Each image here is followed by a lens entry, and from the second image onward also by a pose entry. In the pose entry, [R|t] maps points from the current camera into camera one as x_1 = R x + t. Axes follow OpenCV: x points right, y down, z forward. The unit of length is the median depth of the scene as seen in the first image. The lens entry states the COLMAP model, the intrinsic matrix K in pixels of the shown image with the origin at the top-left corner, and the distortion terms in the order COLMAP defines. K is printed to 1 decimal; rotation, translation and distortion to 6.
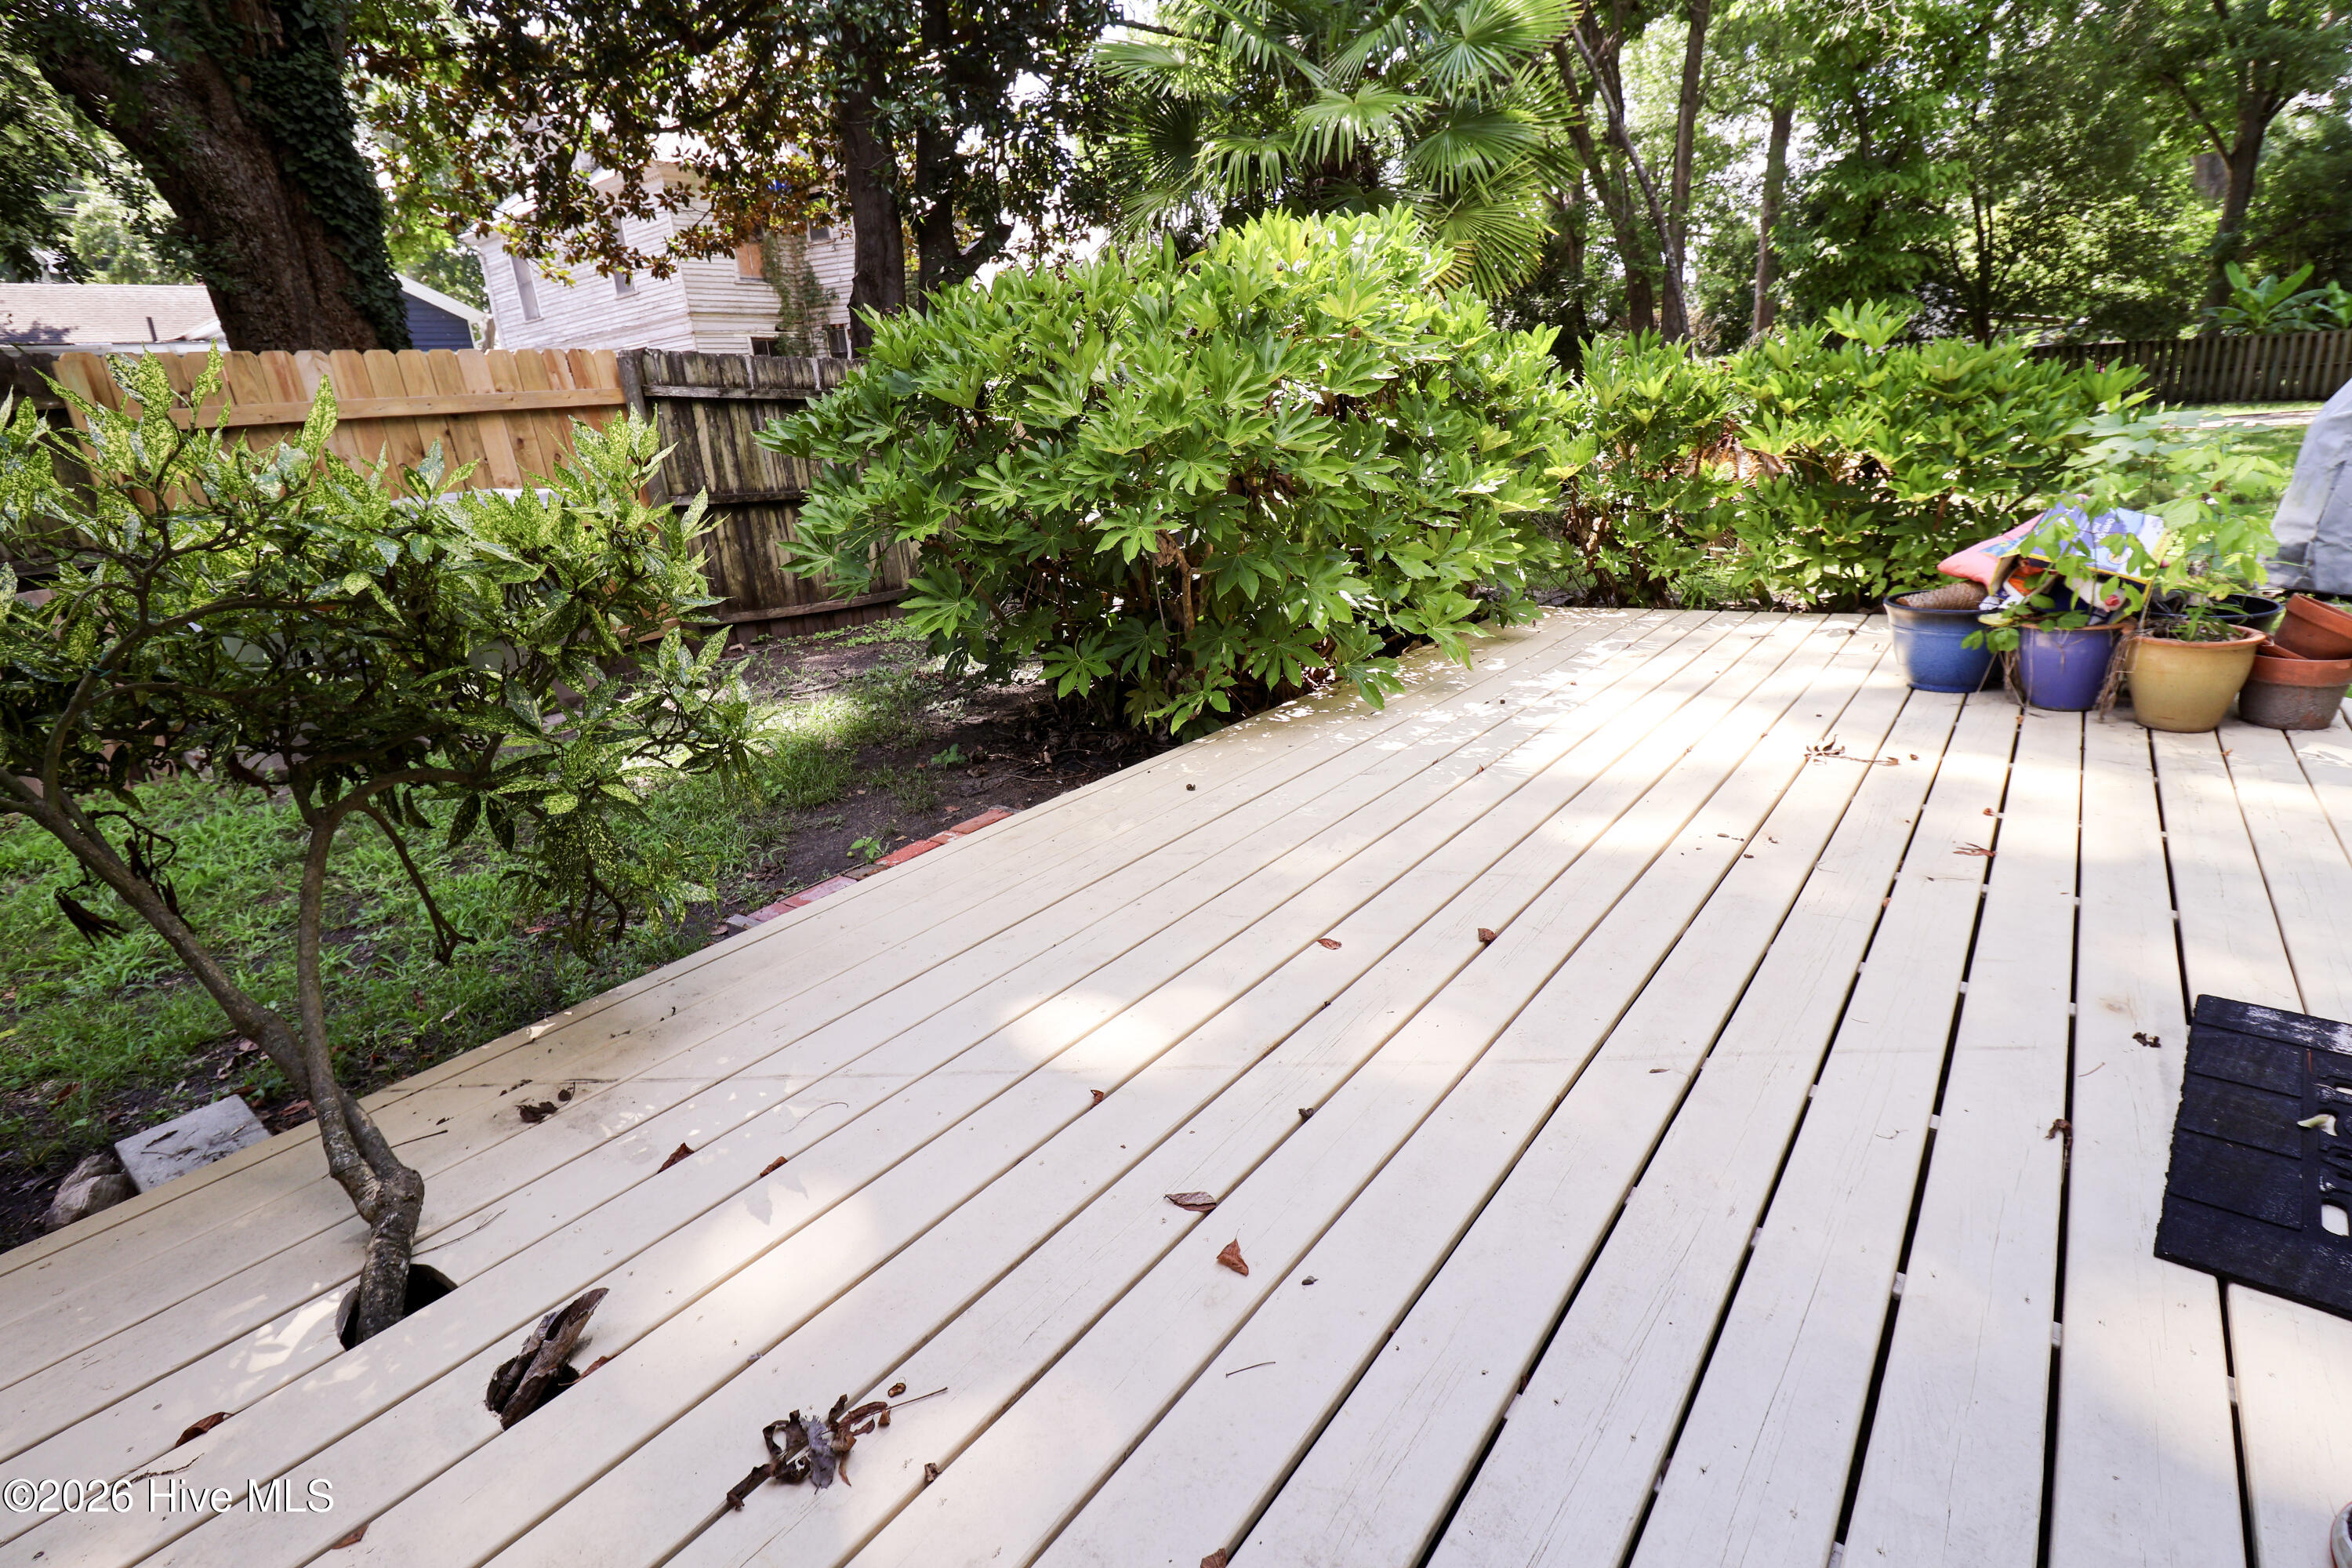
lens RADIAL K [[1120.0, 0, 1179.1], [0, 1120.0, 783.3], [0, 0, 1]] dist [-0.014395, -0.000633]
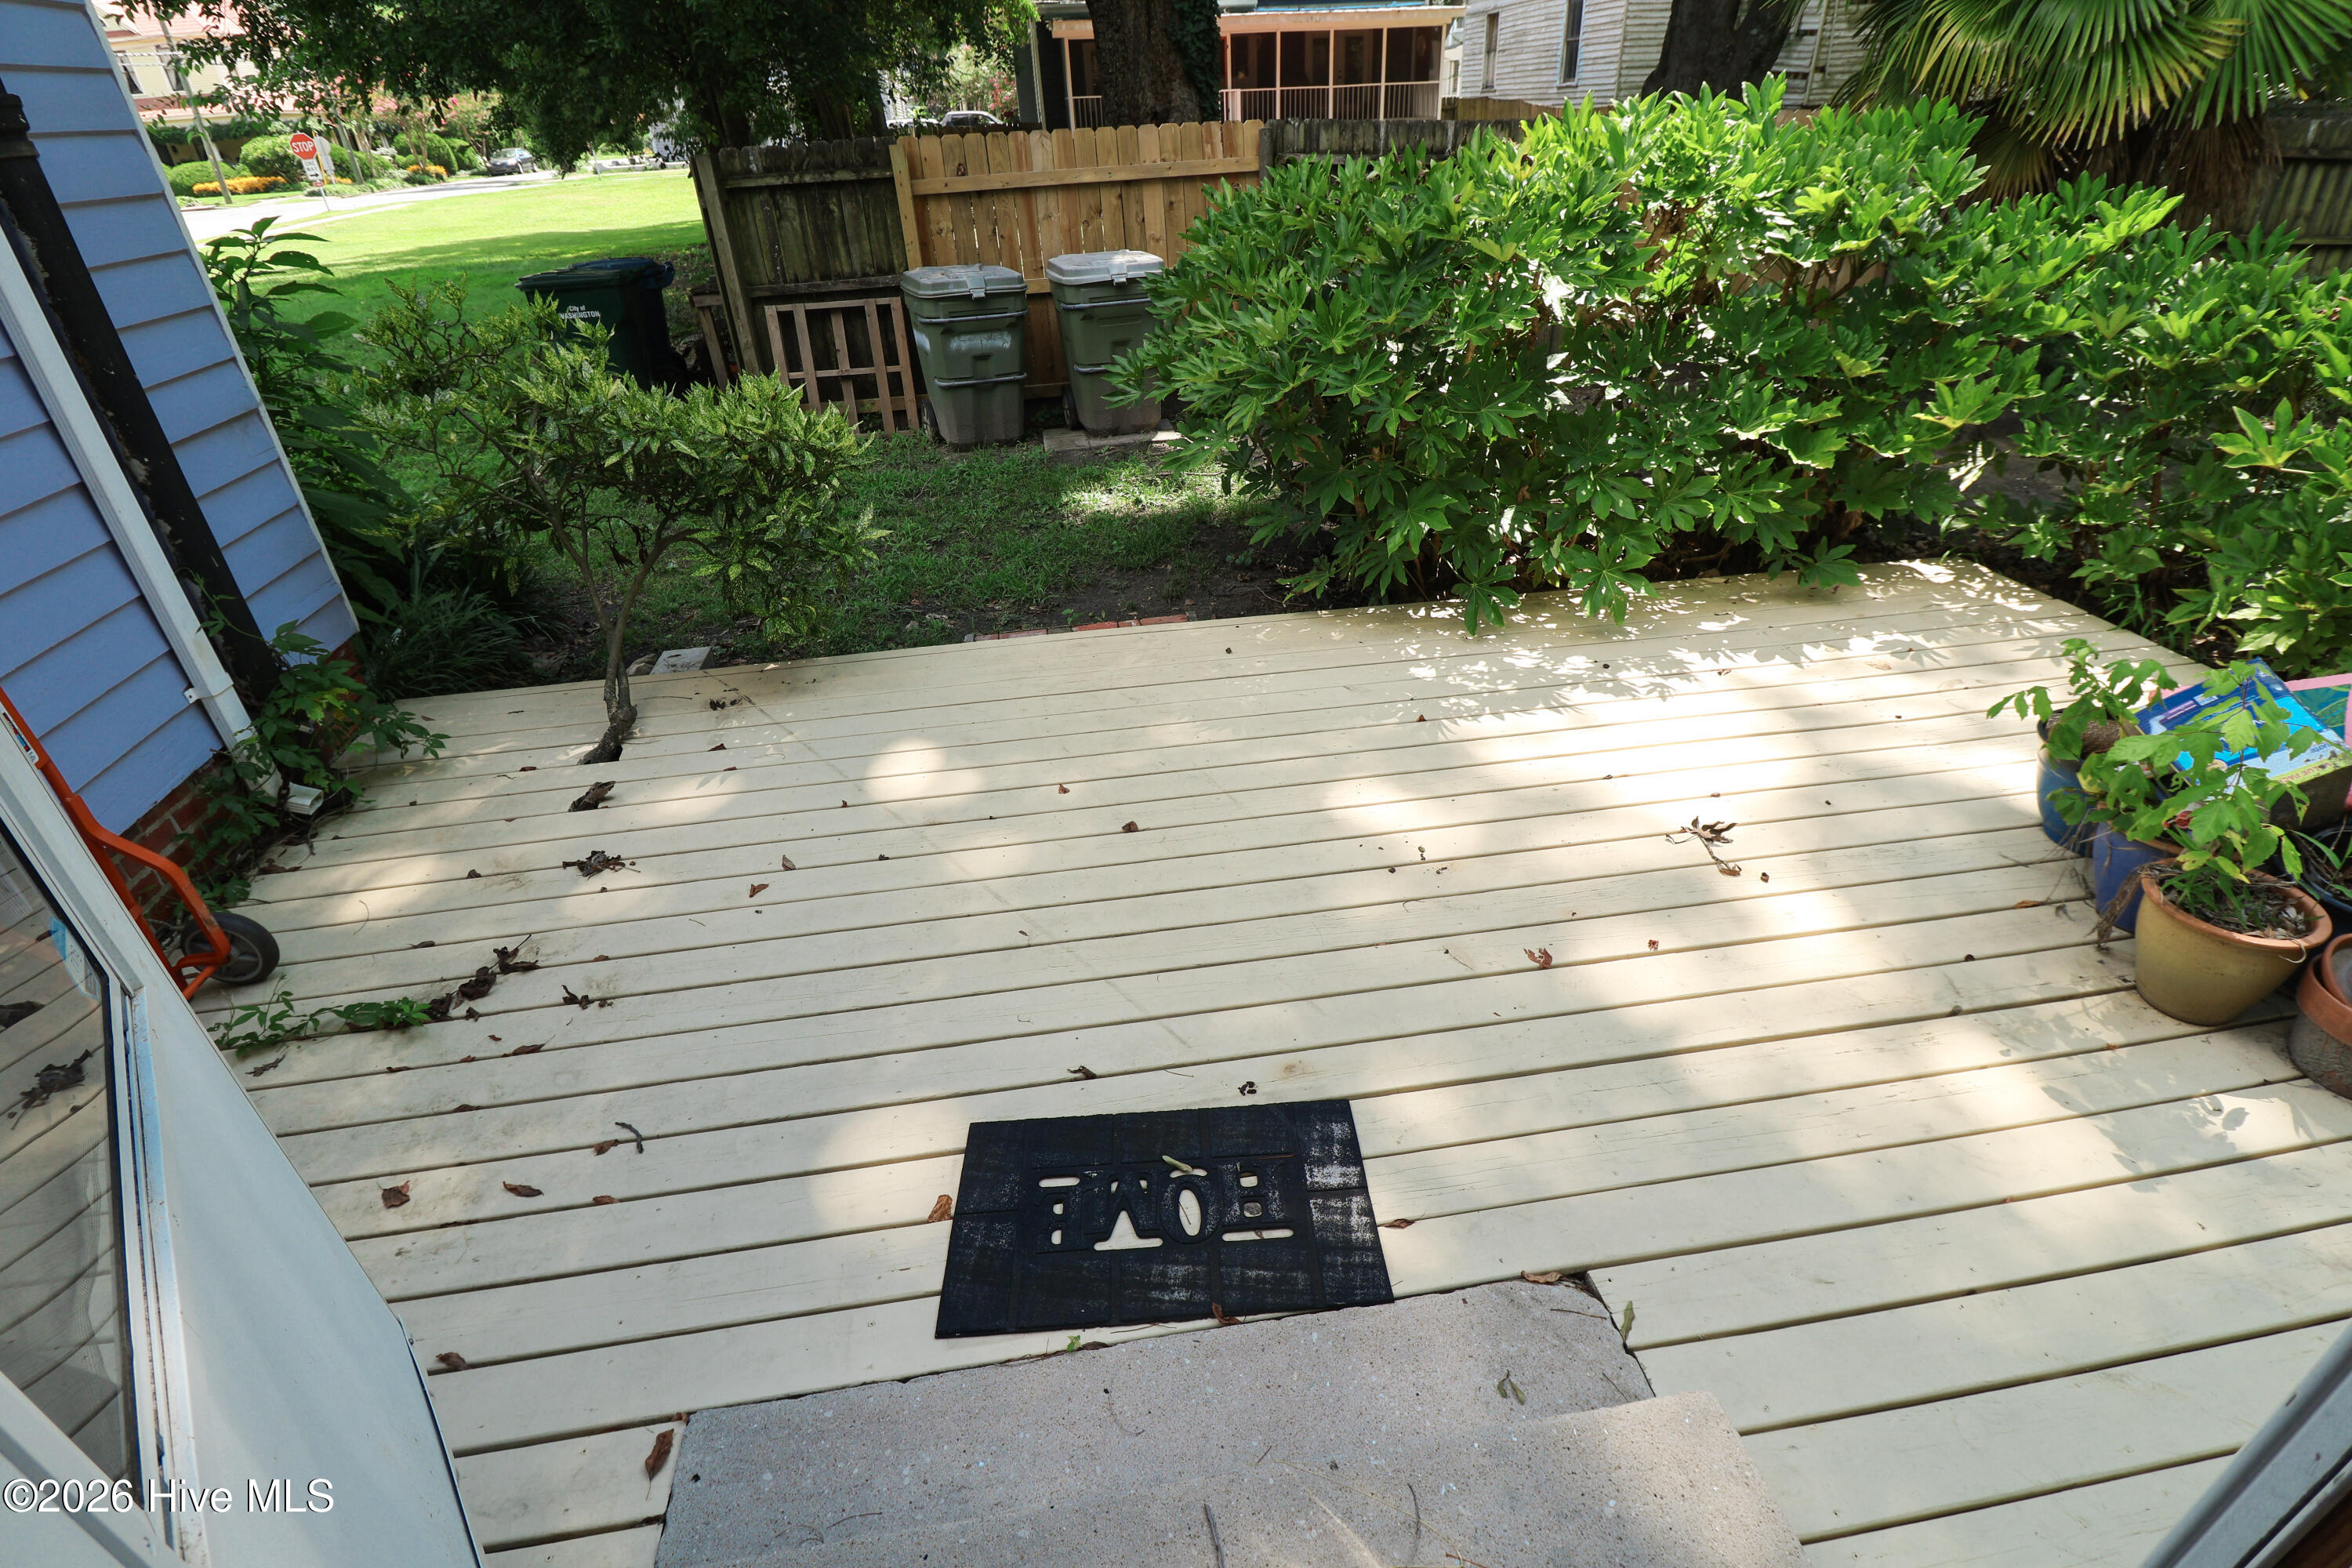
lens RADIAL K [[1120.0, 0, 1181.5], [0, 1120.0, 779.9], [0, 0, 1]] dist [-0.014395, -0.000633]
pose [[0.715539, 0.392369, -0.577970, 0.804375], [-0.224170, 0.912572, 0.341994, -0.299319], [0.661627, -0.115147, 0.740939, 0.004784]]
